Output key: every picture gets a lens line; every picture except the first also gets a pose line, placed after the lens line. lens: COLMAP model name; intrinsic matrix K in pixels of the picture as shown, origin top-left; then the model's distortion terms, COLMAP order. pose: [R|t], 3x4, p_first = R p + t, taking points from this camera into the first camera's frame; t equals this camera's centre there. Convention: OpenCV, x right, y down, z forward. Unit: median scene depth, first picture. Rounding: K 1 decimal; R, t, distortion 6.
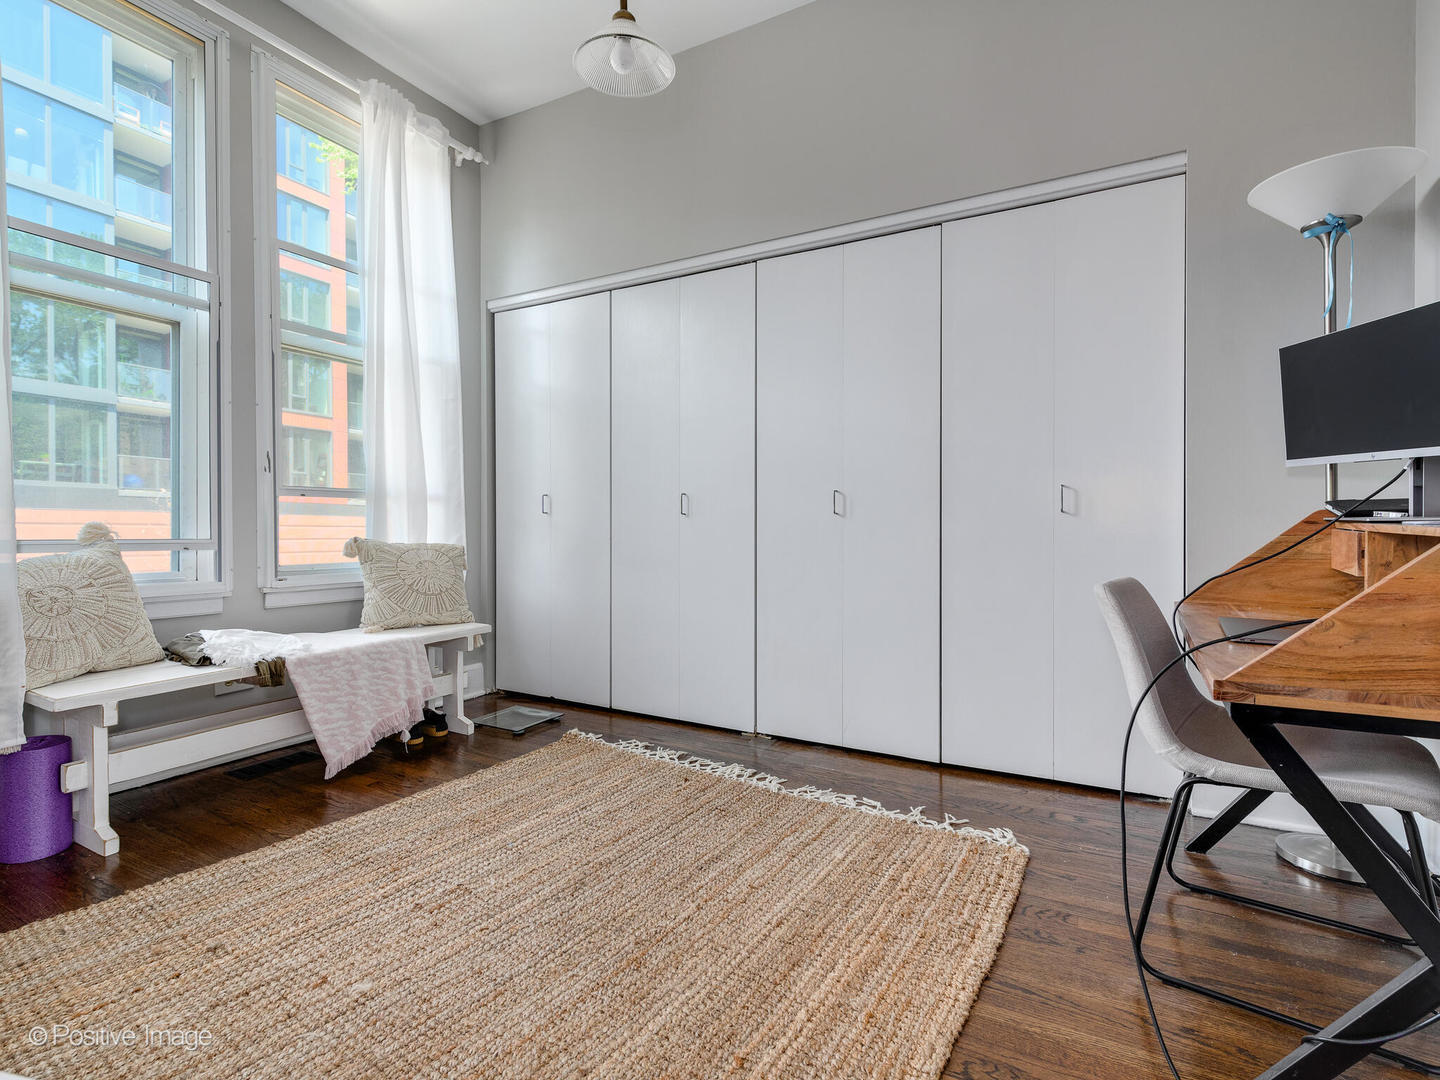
lens RADIAL K [[684.9, 0, 726.3], [0, 684.9, 532.2], [0, 0, 1]] dist [0.005531, 0.000084]
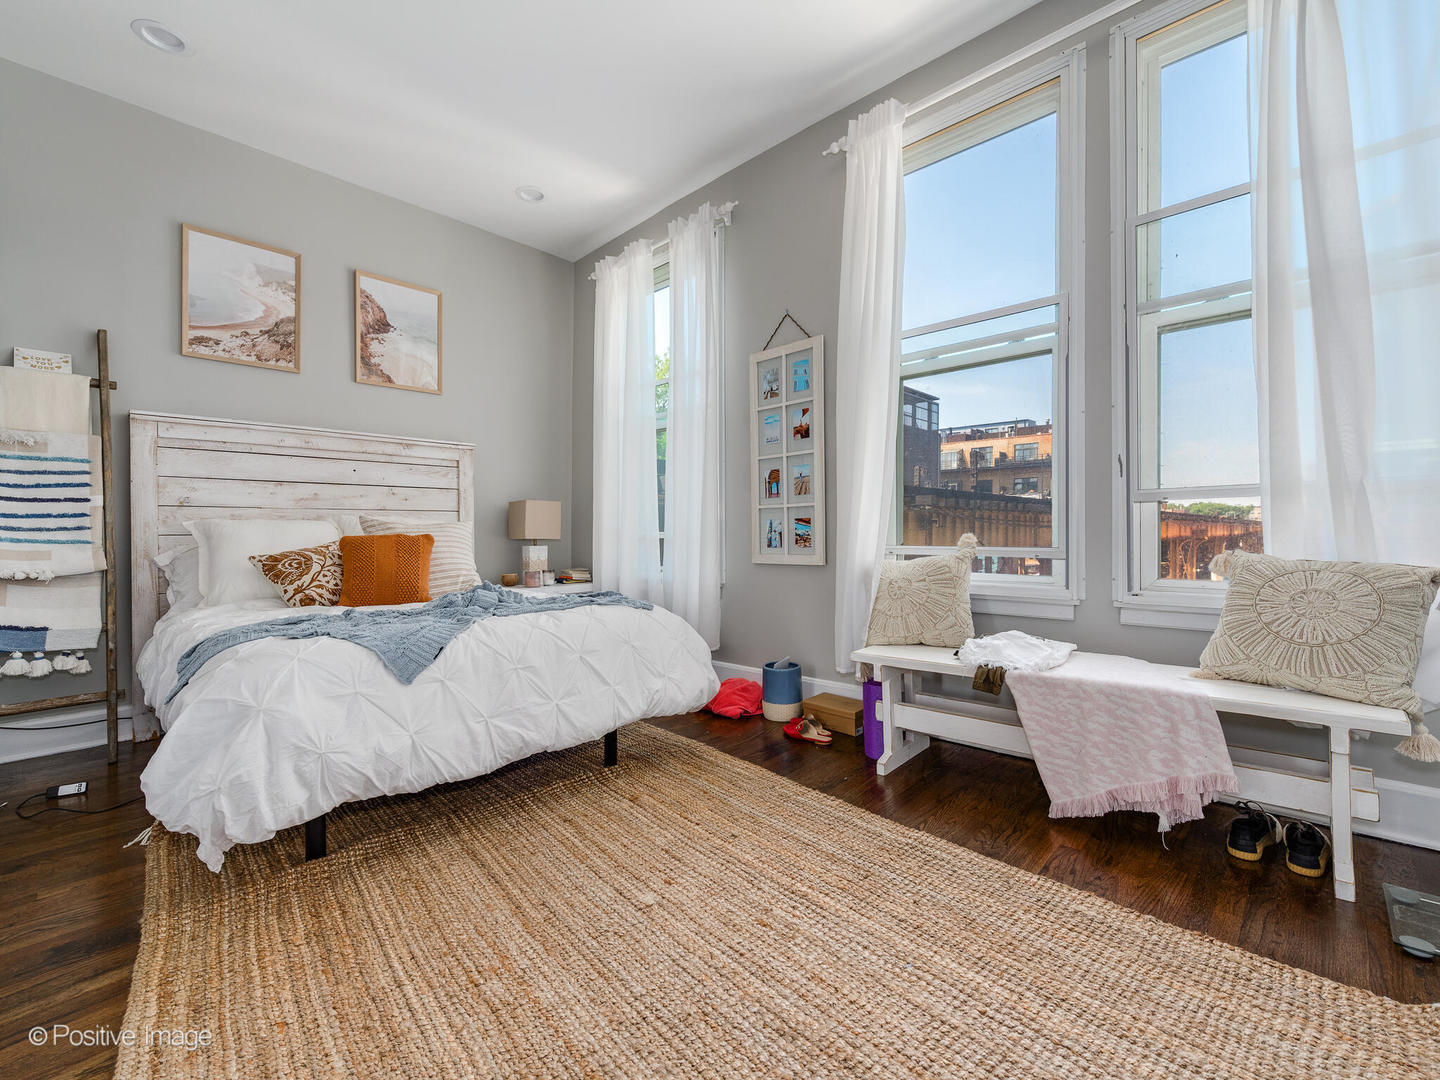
lens RADIAL K [[627.5, 0, 723.8], [0, 627.5, 534.1], [0, 0, 1]] dist [0.000690, -0.000112]
pose [[-0.236071, -0.003457, -0.971730, 0.305629], [-0.002586, 0.999992, -0.002929, -0.007806], [0.971732, 0.001822, -0.236078, 0.745584]]
